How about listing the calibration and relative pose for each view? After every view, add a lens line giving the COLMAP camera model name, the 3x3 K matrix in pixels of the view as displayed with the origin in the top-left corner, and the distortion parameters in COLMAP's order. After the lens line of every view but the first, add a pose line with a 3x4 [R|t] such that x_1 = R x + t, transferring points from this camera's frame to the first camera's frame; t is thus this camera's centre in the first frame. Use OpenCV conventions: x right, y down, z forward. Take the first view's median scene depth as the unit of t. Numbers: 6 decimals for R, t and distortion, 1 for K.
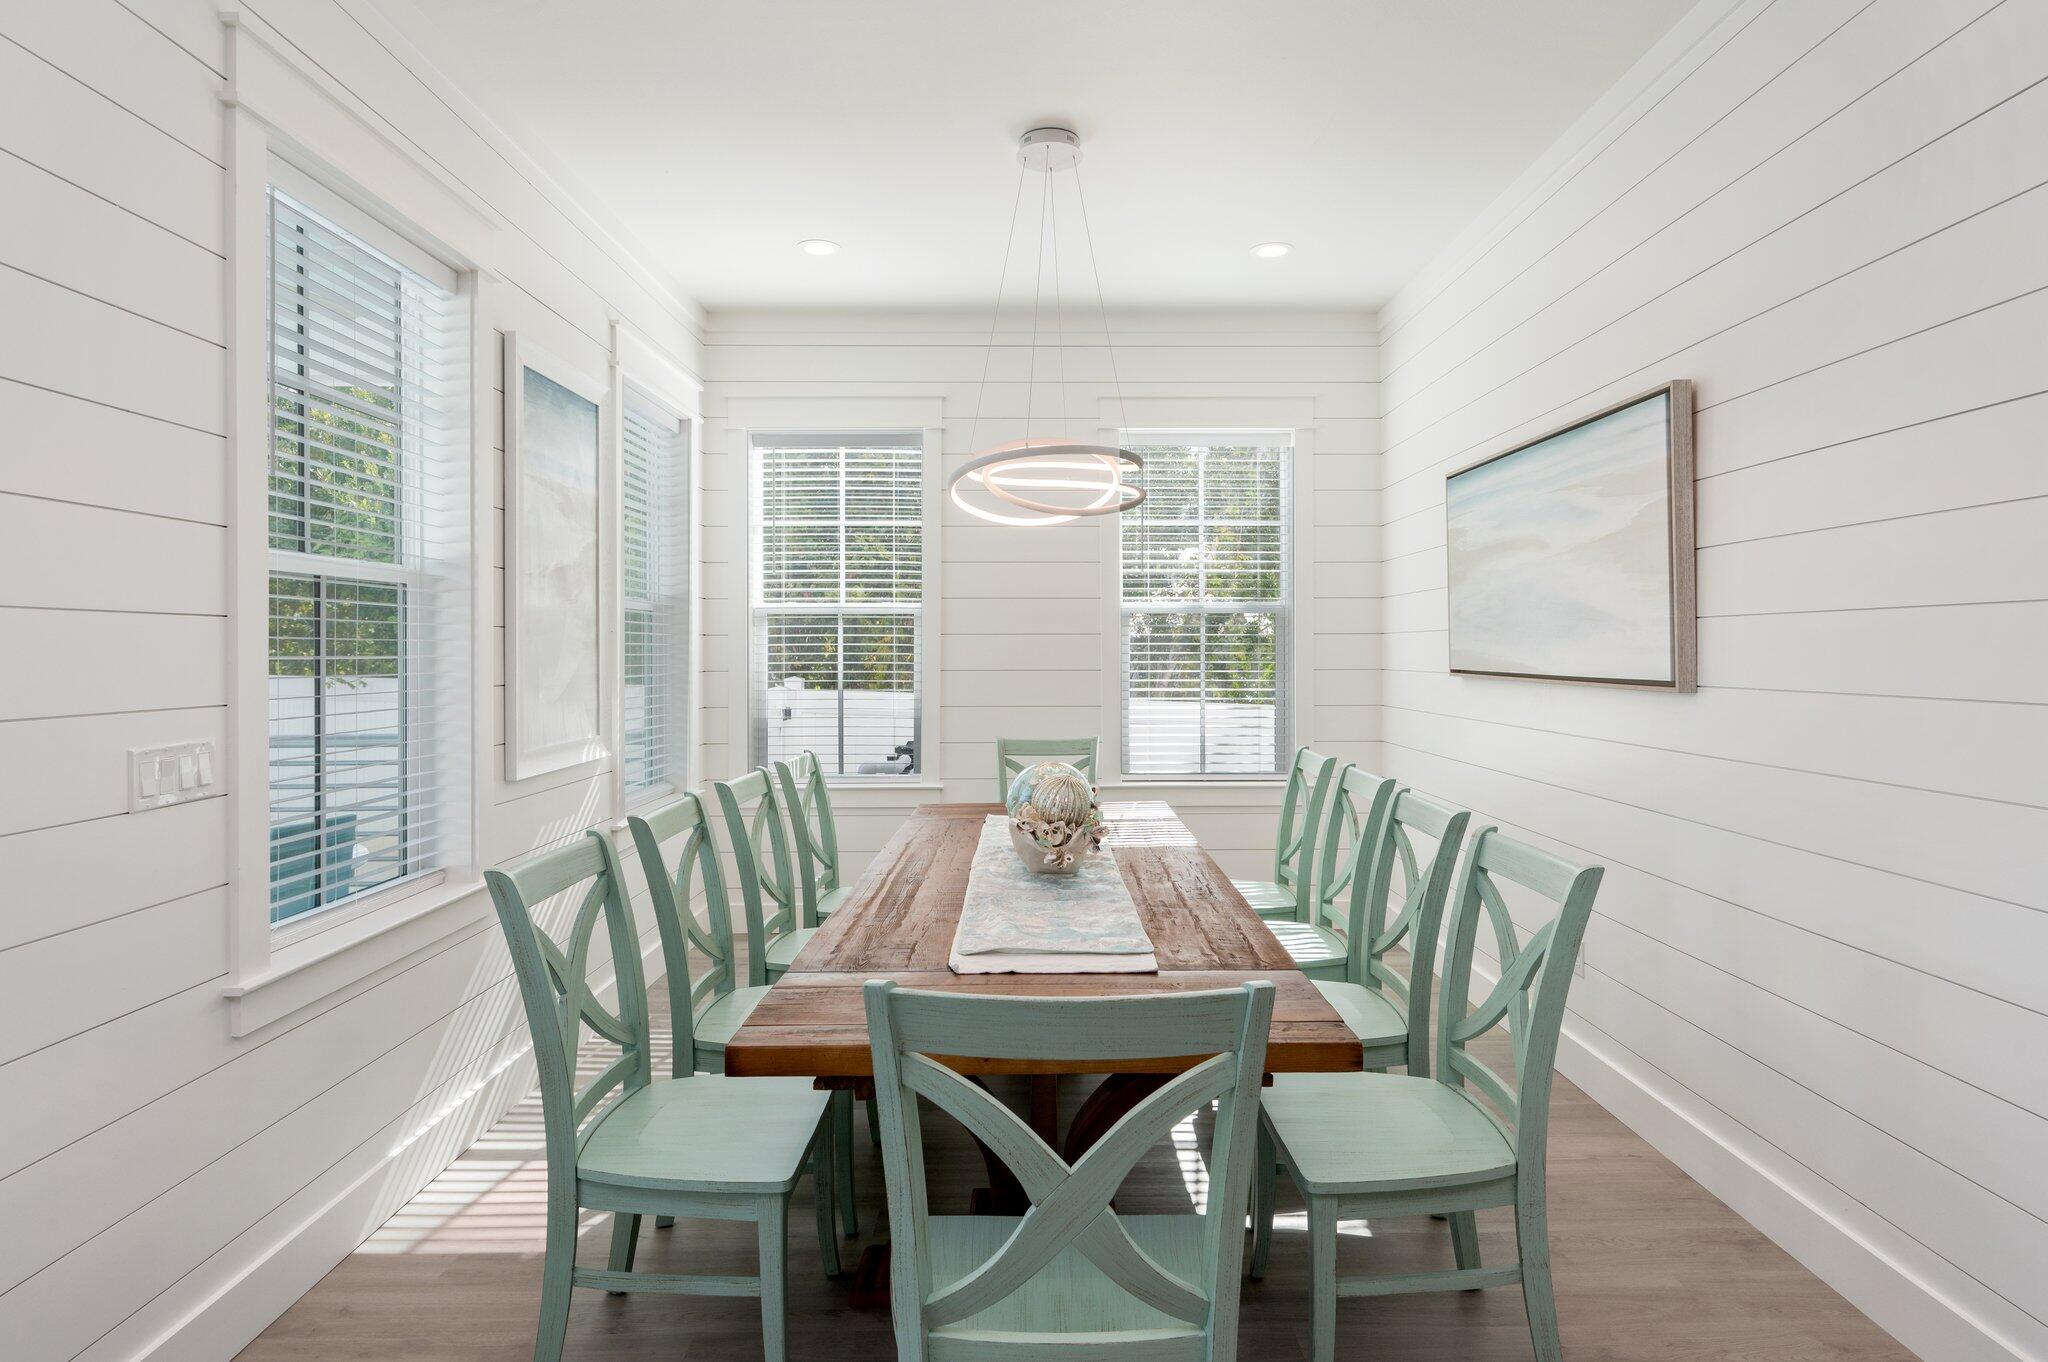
lens RADIAL K [[1090.9, 0, 1043.2], [0, 1090.9, 643.4], [0, 0, 1]] dist [0.021236, 0.000279]
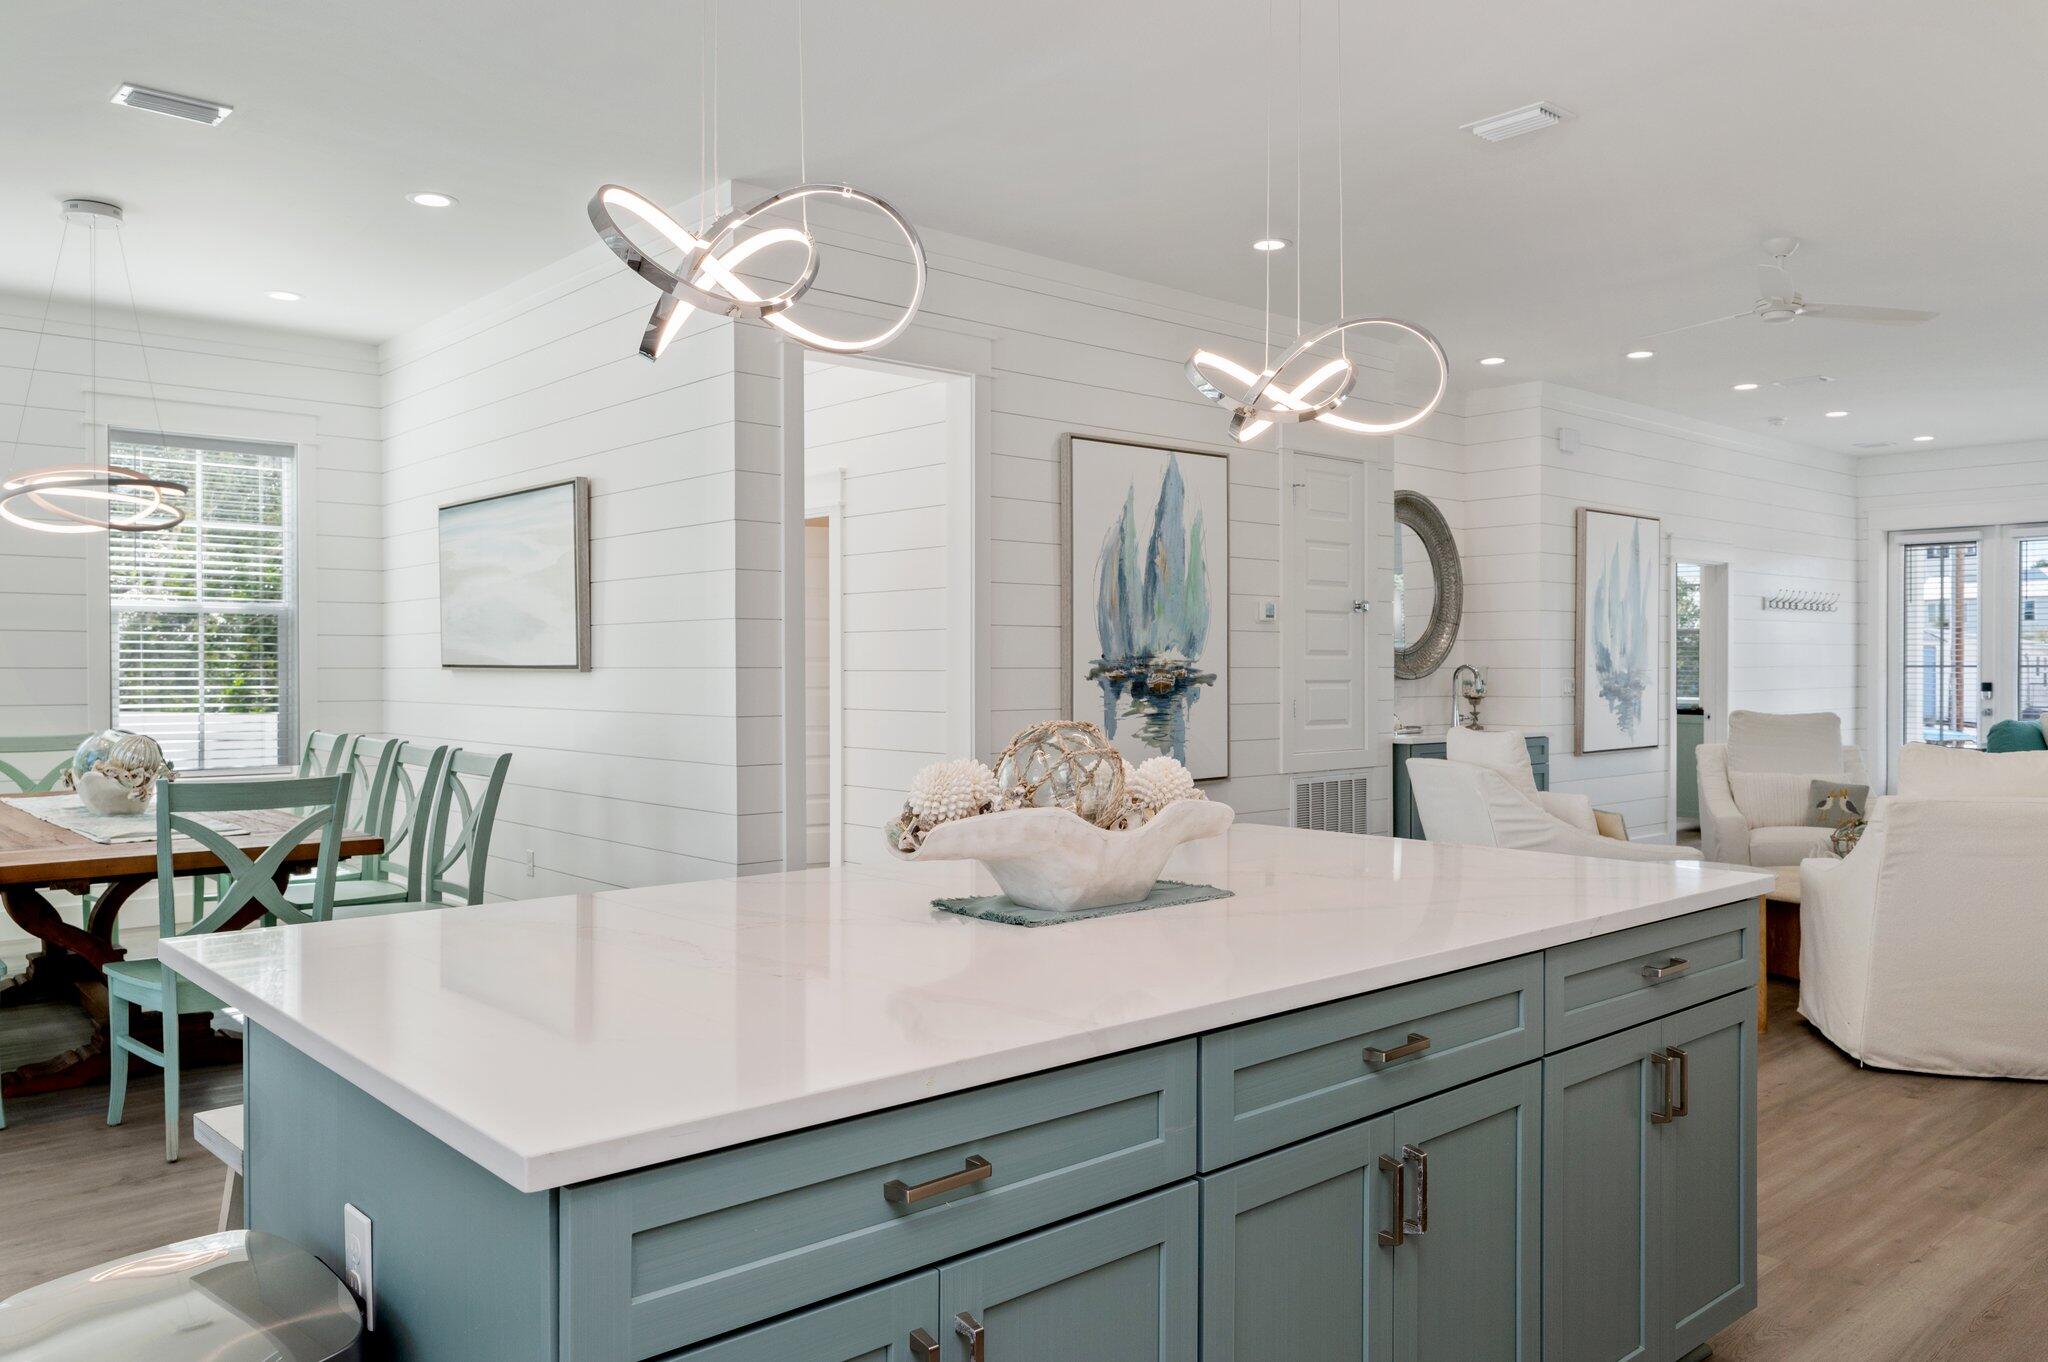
lens RADIAL K [[1491.9, 0, 1022.1], [0, 1491.9, 686.5], [0, 0, 1]] dist [0.002558, 0.006197]
pose [[0.755916, -0.005766, 0.654643, -0.230454], [-0.006098, 0.999856, 0.015847, 0.017697], [-0.654640, -0.015971, 0.755772, -0.685637]]
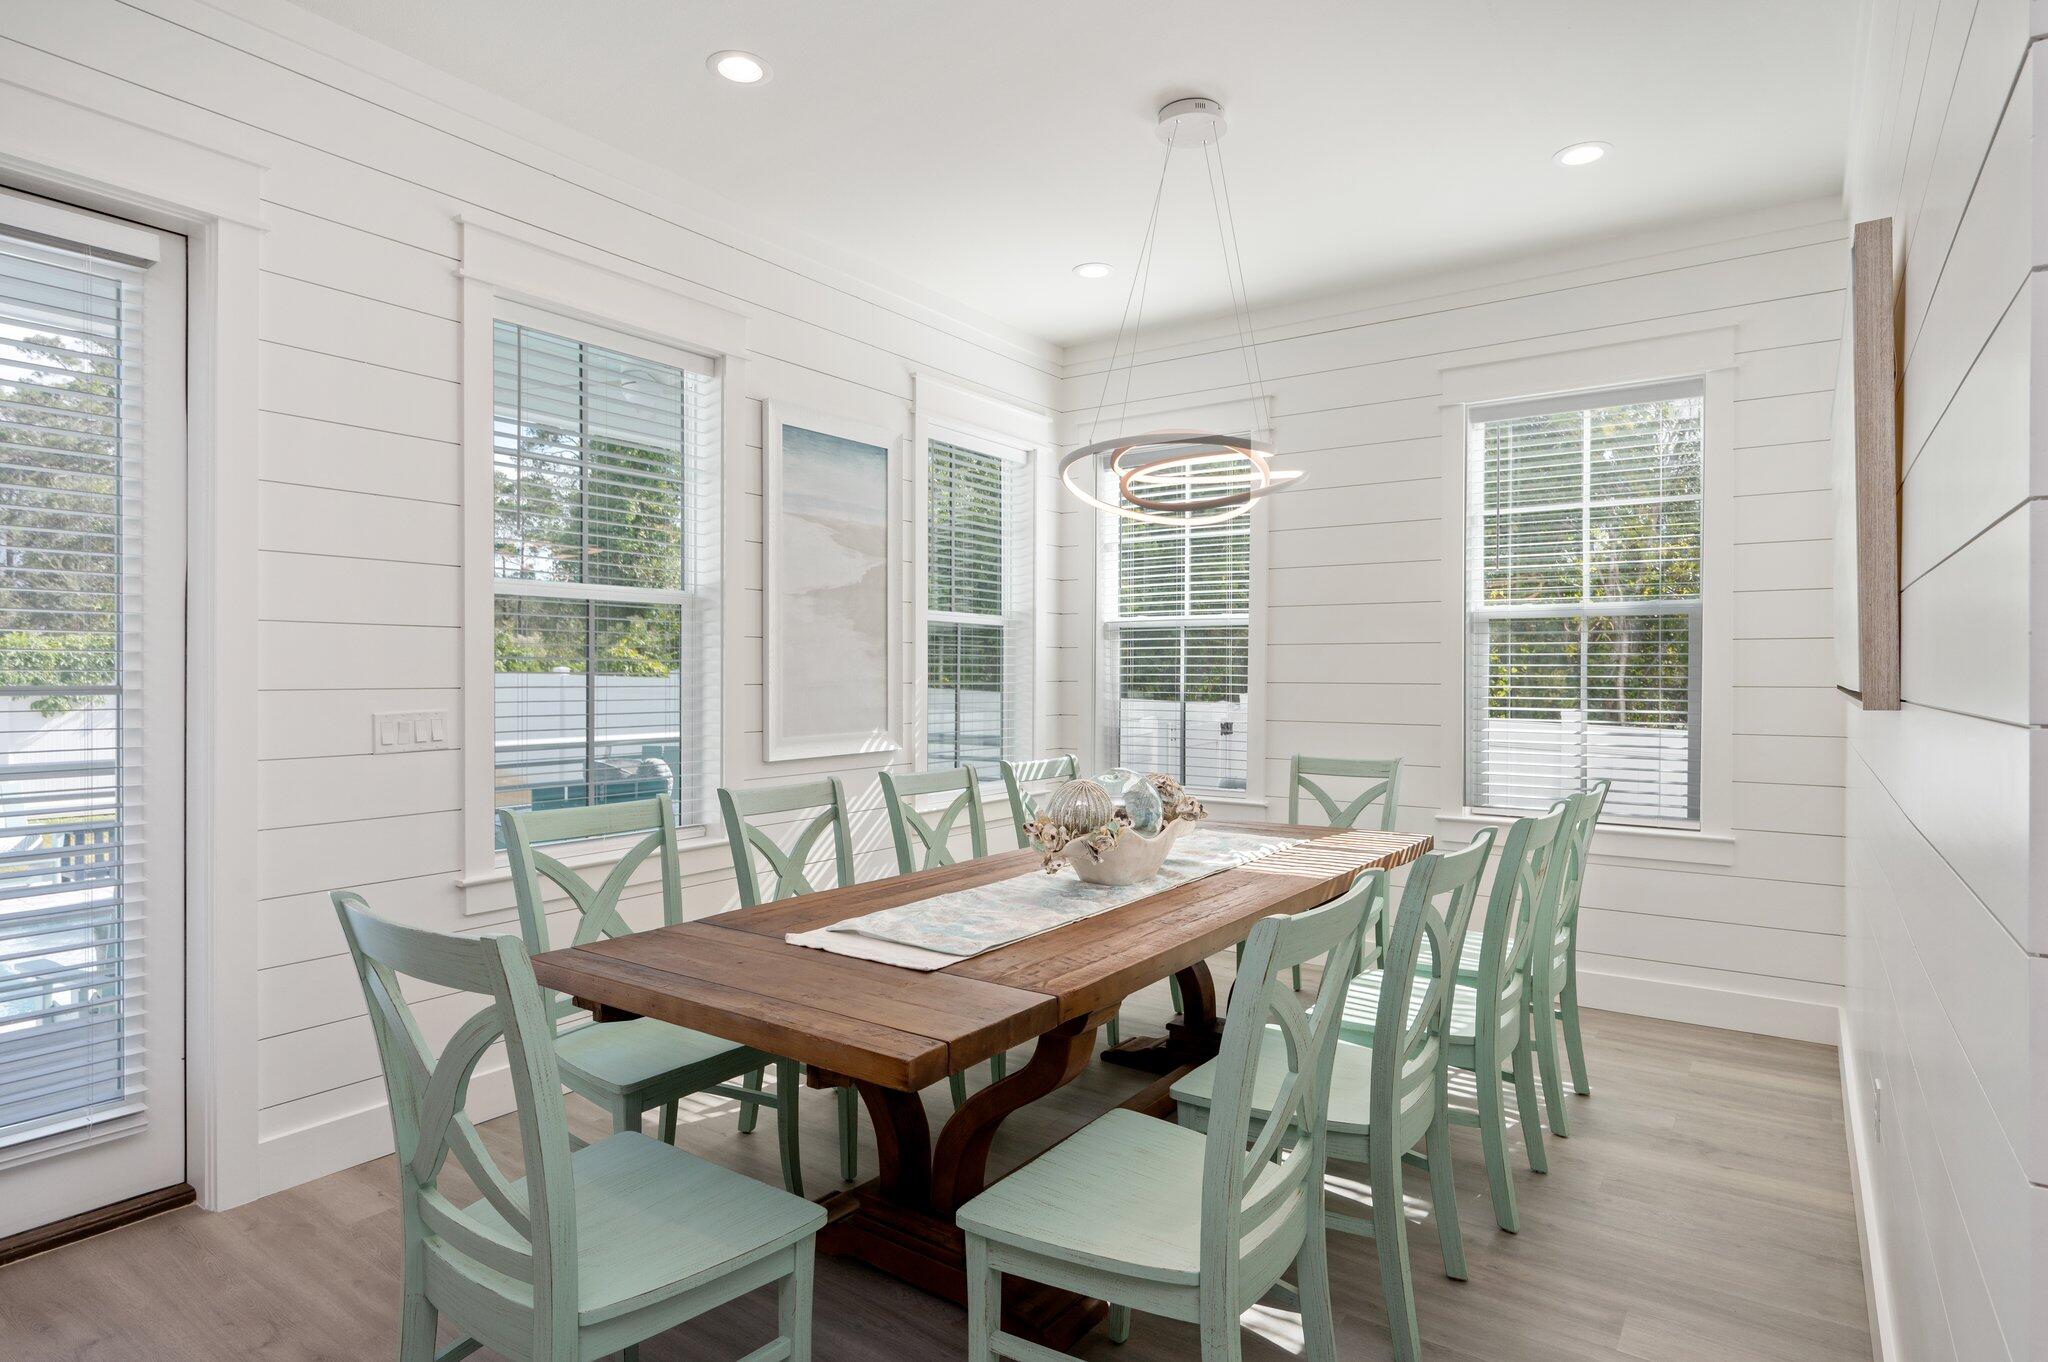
lens RADIAL K [[1089.1, 0, 1030.1], [0, 1089.1, 674.9], [0, 0, 1]] dist [0.010962, 0.000095]
pose [[0.817047, 0.006093, -0.576539, 0.340886], [-0.001628, 0.999965, 0.008261, 0.012192], [0.576569, -0.005811, 0.817028, 0.118808]]
